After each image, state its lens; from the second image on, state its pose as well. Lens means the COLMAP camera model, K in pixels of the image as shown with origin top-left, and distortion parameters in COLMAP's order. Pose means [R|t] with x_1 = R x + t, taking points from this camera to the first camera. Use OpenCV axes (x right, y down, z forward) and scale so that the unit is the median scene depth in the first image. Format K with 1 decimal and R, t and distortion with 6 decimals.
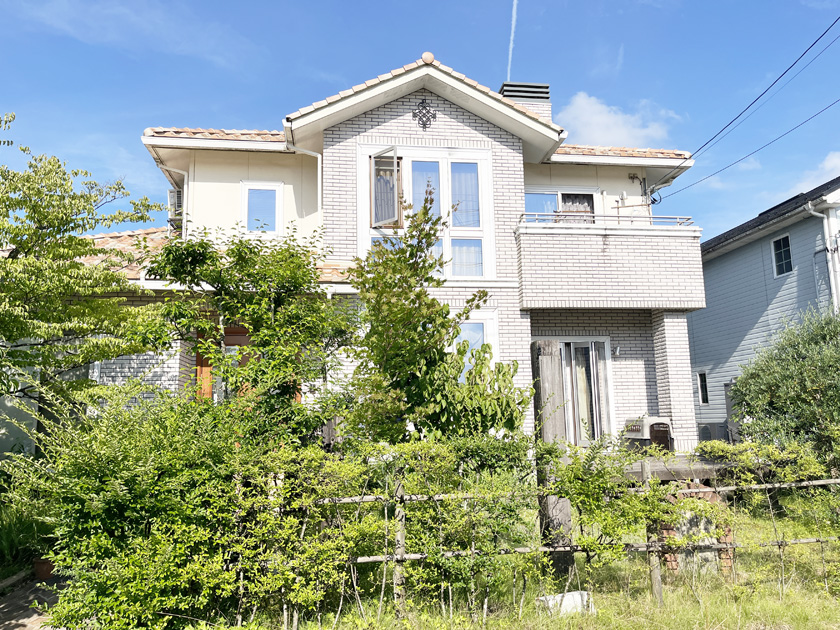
lens RADIAL K [[633.5, 0, 425.1], [0, 633.5, 316.8], [0, 0, 1]] dist [0.070039, -0.089483]
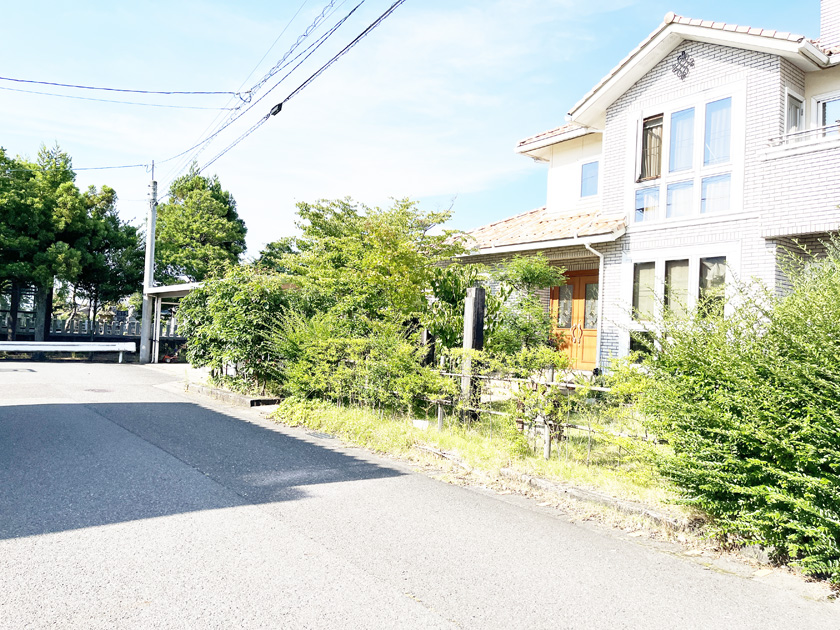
lens RADIAL K [[636.7, 0, 420.0], [0, 636.7, 315.0], [0, 0, 1]] dist [0.080011, -0.112253]
pose [[0.484156, 0.012344, -0.874895, 0.759346], [0.091424, 0.993714, 0.064613, -0.007571], [0.870192, -0.111269, 0.479984, 0.035857]]
